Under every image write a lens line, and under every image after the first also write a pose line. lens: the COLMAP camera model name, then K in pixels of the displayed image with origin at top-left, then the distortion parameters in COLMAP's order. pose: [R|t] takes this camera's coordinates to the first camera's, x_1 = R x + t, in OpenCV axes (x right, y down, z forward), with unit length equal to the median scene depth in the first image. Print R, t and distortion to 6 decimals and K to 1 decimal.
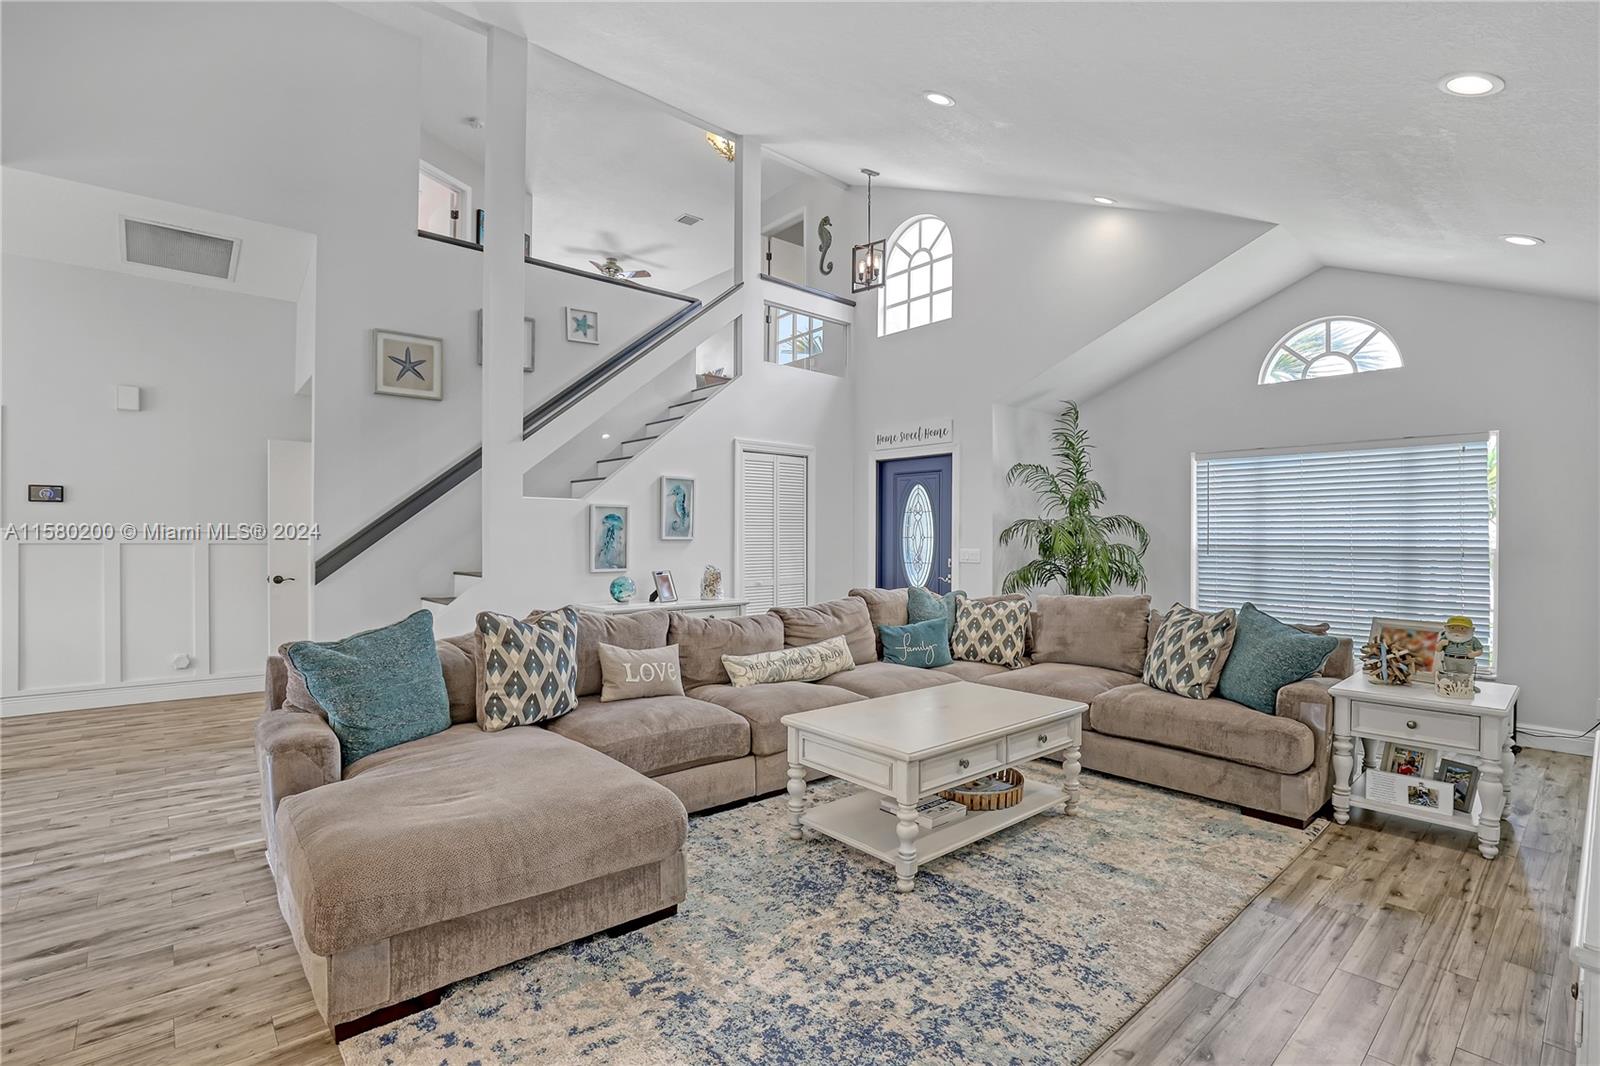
lens RADIAL K [[746.0, 0, 808.8], [0, 746.0, 541.2], [0, 0, 1]] dist [-0.039006, 0.009691]
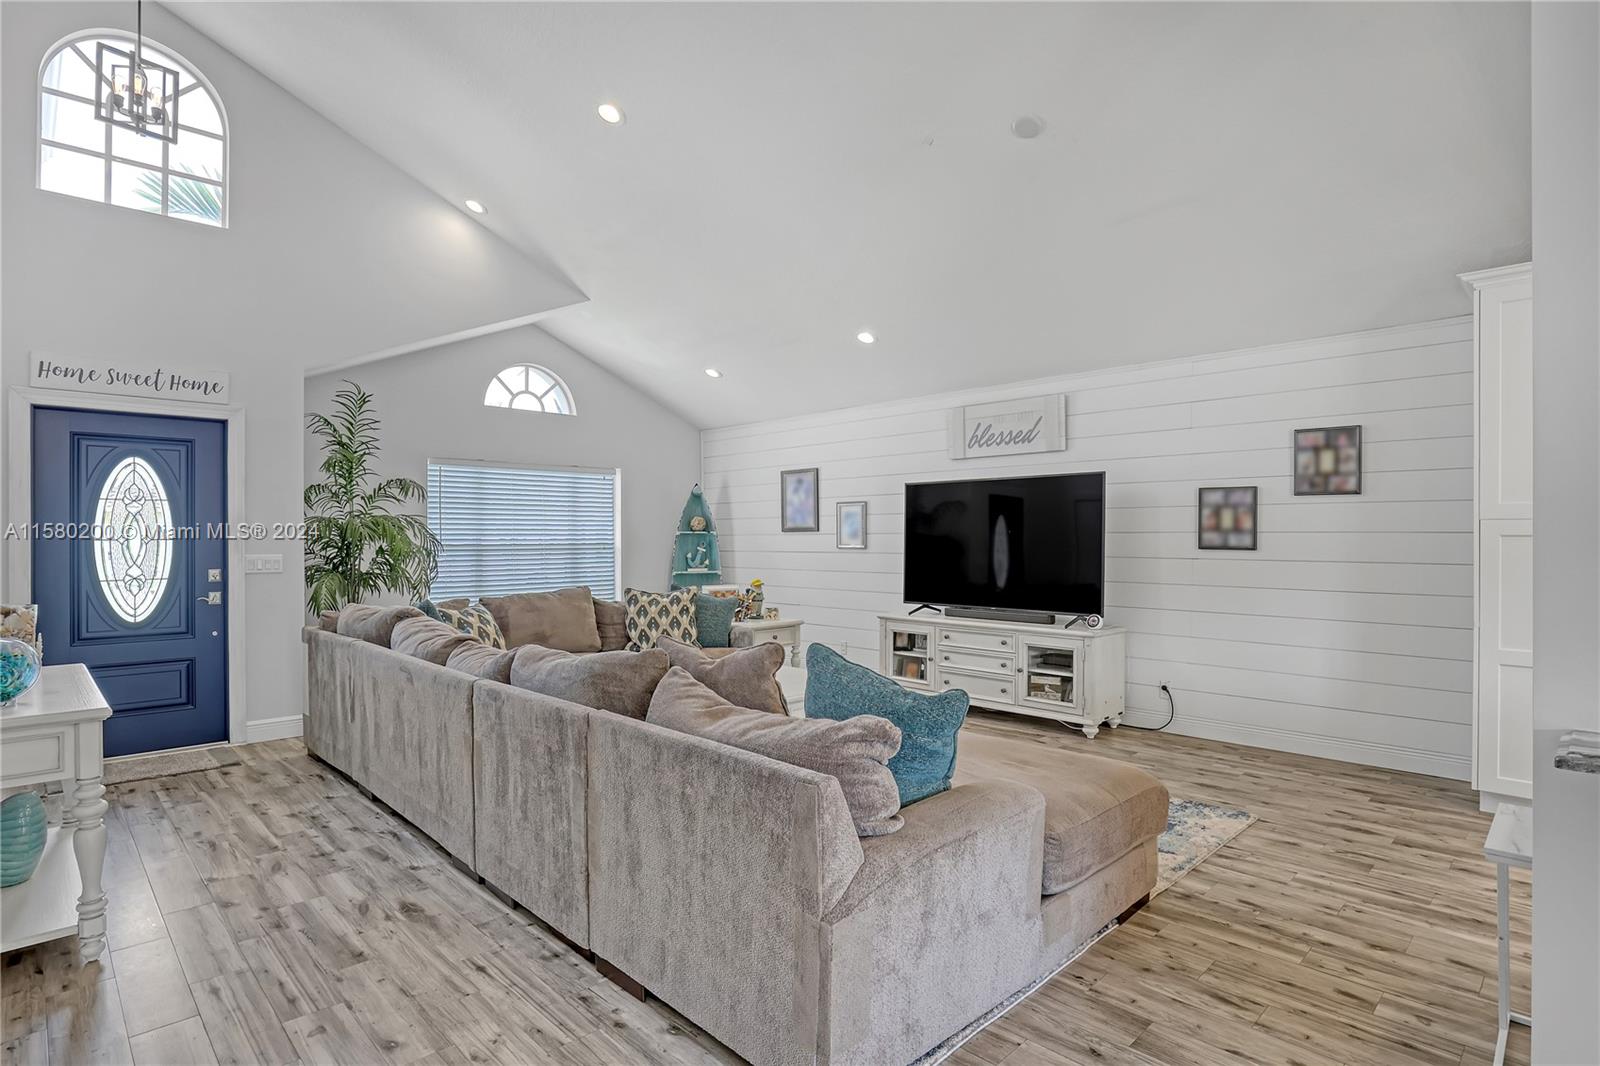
lens RADIAL K [[815.0, 0, 800.0], [0, 815.0, 533.0], [0, 0, 1]] dist [-0.018428, -0.000331]
pose [[-0.044616, -0.001979, 0.999002, -0.864496], [0.004536, 0.999987, 0.002183, -0.012288], [-0.998994, 0.004629, -0.044606, 0.687362]]
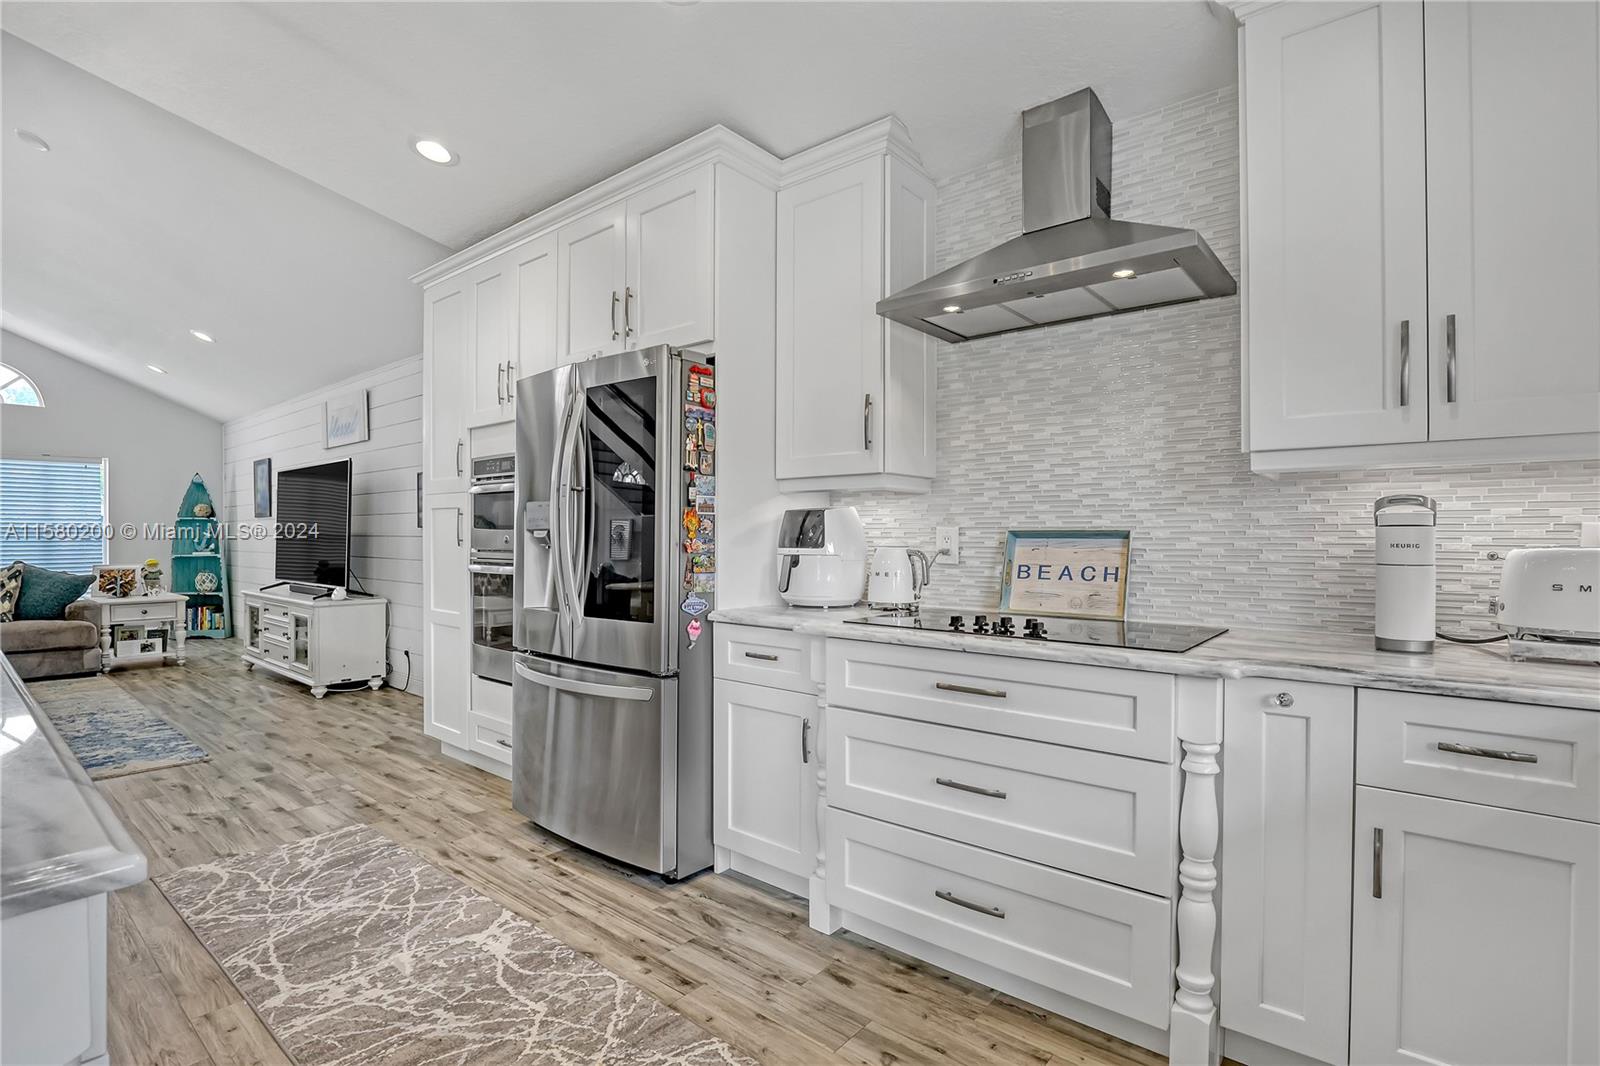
lens RADIAL K [[751.8, 0, 785.4], [0, 751.8, 536.4], [0, 0, 1]] dist [-0.024321, 0.000138]
pose [[-0.116014, -0.009172, 0.993205, -0.977091], [0.004544, 0.999942, 0.009765, 0.021388], [-0.993237, 0.005646, -0.115965, -0.368648]]
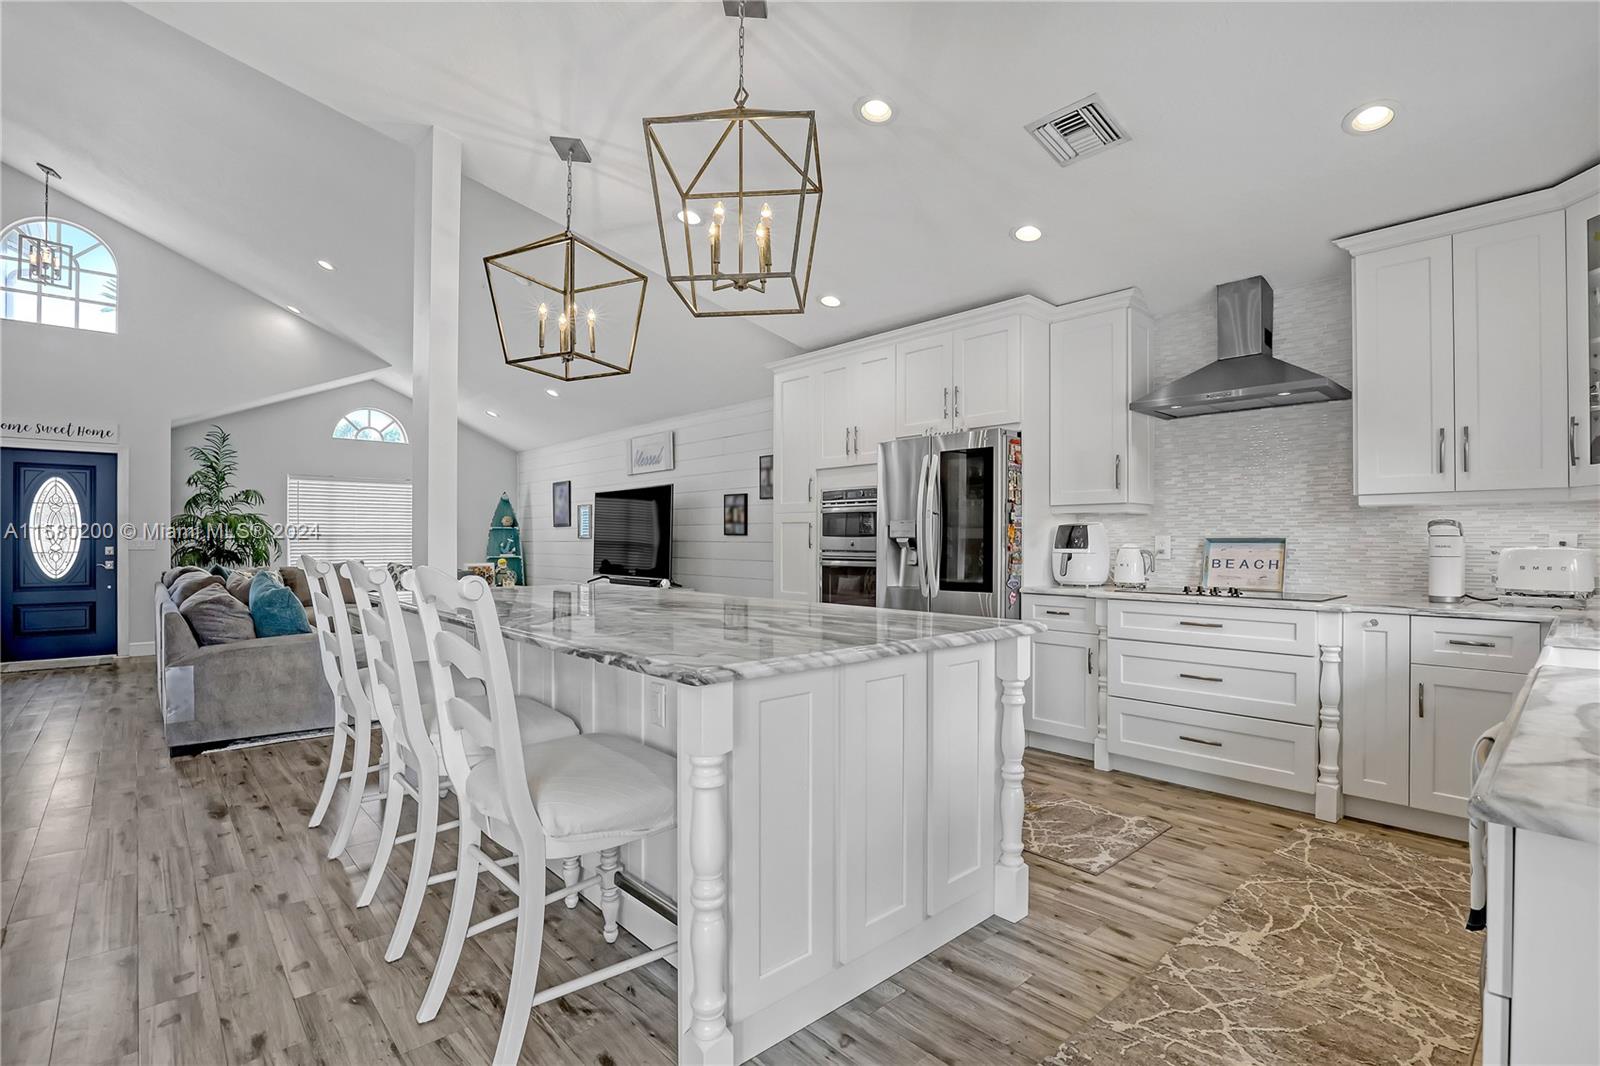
lens RADIAL K [[759.7, 0, 821.1], [0, 759.7, 536.2], [0, 0, 1]] dist [-0.028383, 0.001042]
pose [[-0.028347, -0.000553, 0.999598, -1.388742], [0.004199, 0.999991, 0.000672, 0.018037], [-0.999589, 0.004216, -0.028344, -0.071647]]
